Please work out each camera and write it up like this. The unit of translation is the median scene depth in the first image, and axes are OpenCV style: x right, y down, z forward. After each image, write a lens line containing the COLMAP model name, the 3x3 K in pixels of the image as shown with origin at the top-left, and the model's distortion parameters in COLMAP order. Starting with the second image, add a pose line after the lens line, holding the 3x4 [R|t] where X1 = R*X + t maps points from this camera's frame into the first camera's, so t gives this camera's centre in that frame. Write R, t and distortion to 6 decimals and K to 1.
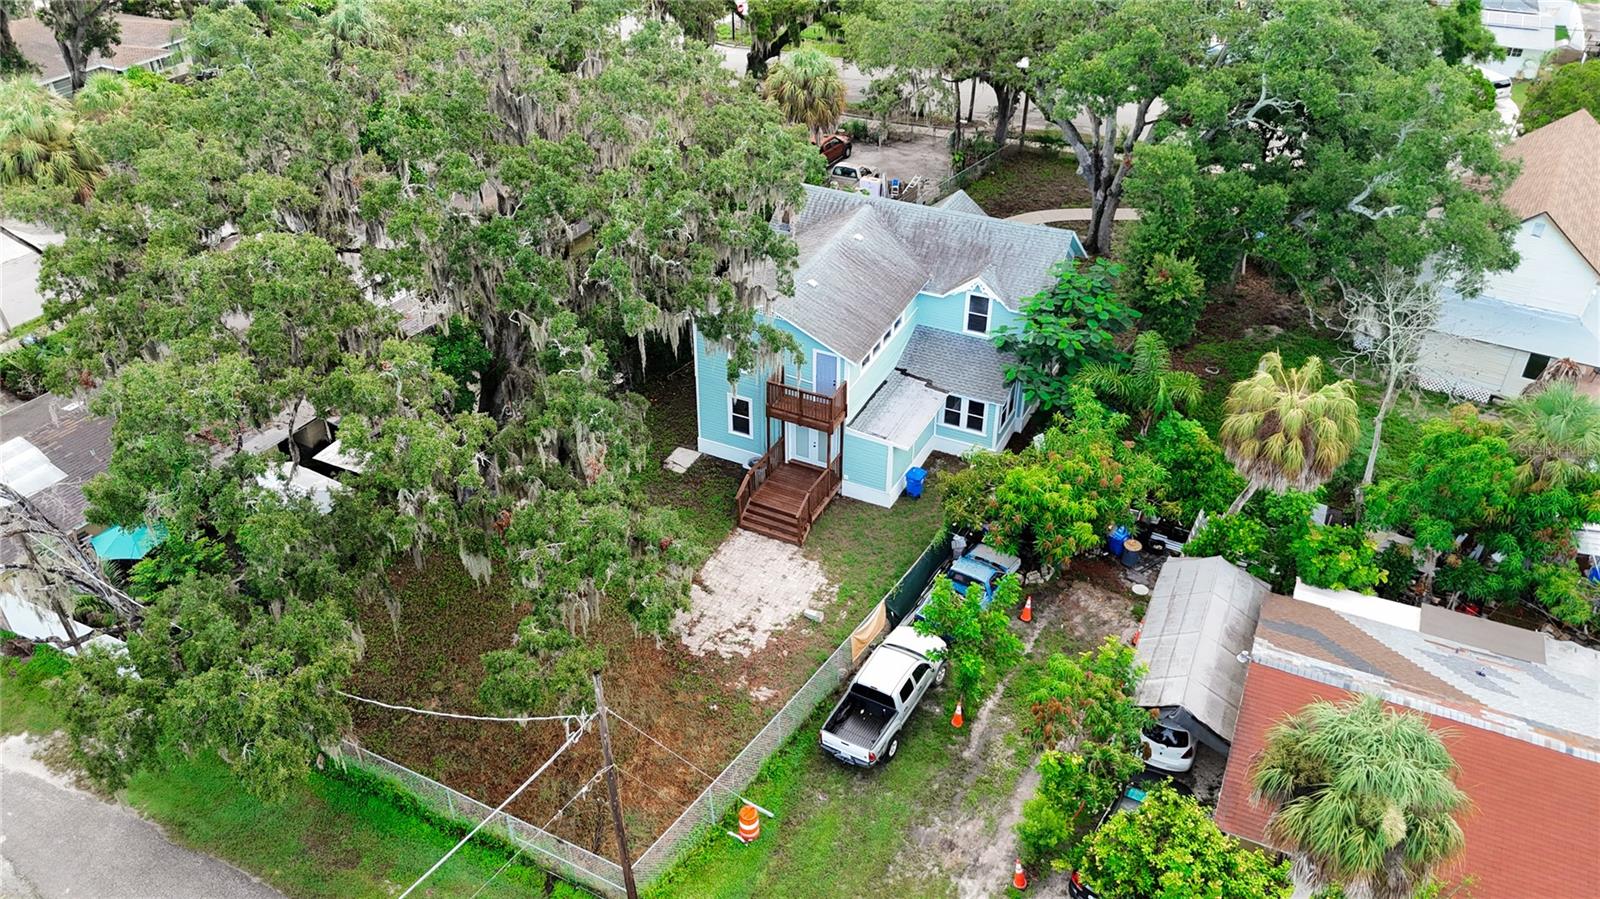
lens RADIAL K [[1220.6, 0, 791.3], [0, 1220.6, 447.0], [0, 0, 1]] dist [0.058704, -0.086987]
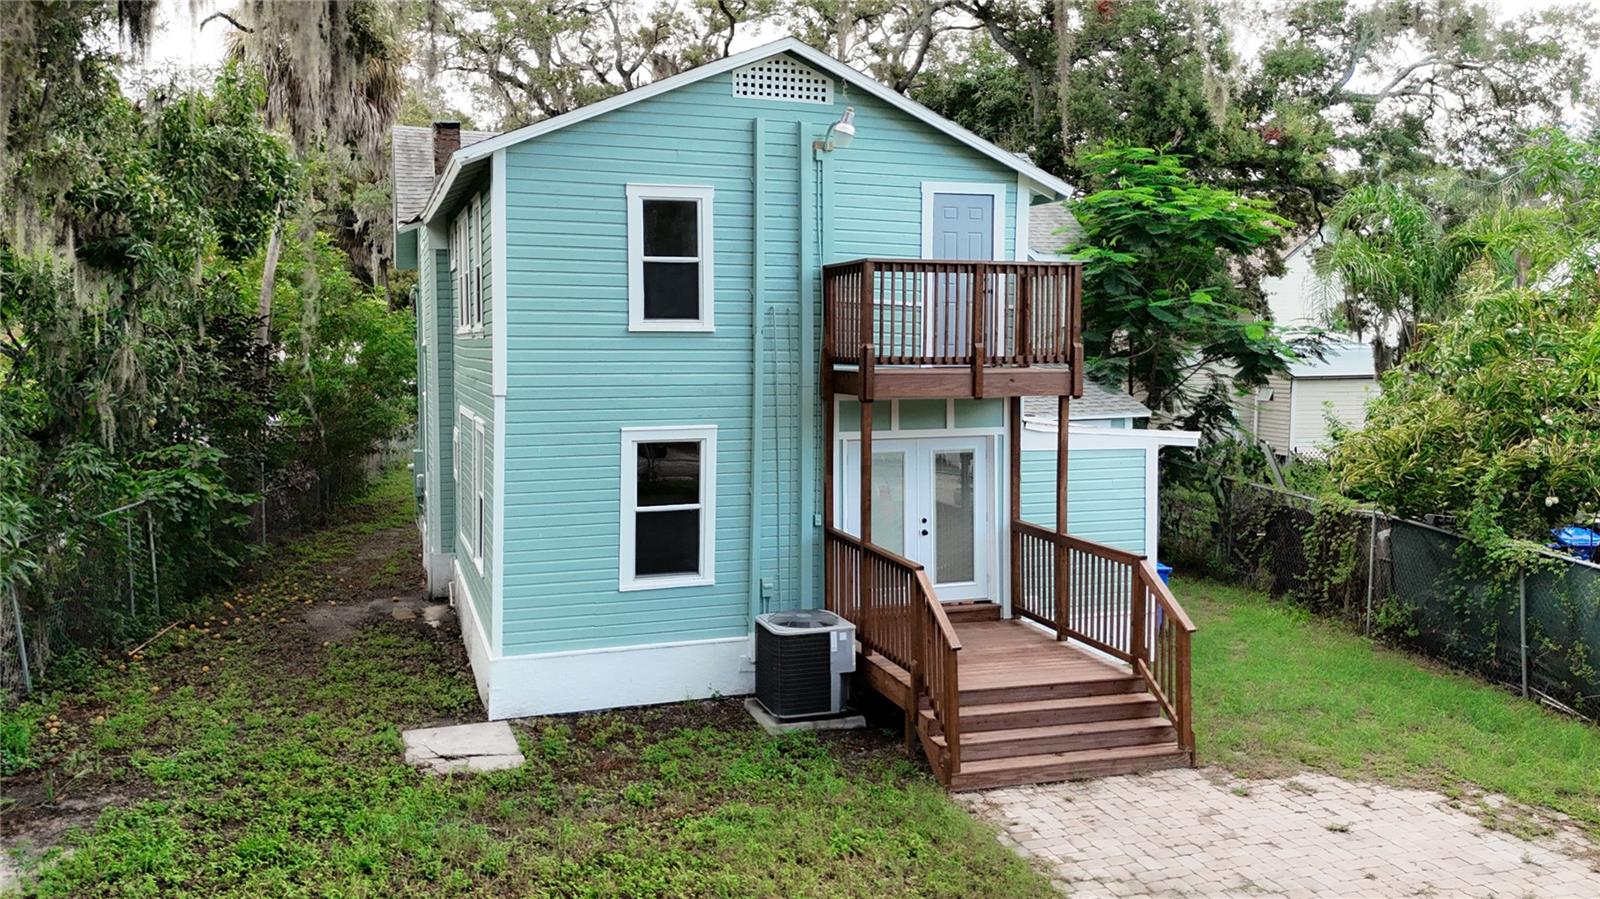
lens RADIAL K [[1220.6, 0, 799.7], [0, 1220.6, 414.3], [0, 0, 1]] dist [0.058704, -0.086987]
pose [[0.730489, -0.030406, 0.682247, -0.216901], [0.387511, 0.841061, -0.377427, 0.078536], [-0.562336, 0.540085, 0.626169, 0.781168]]
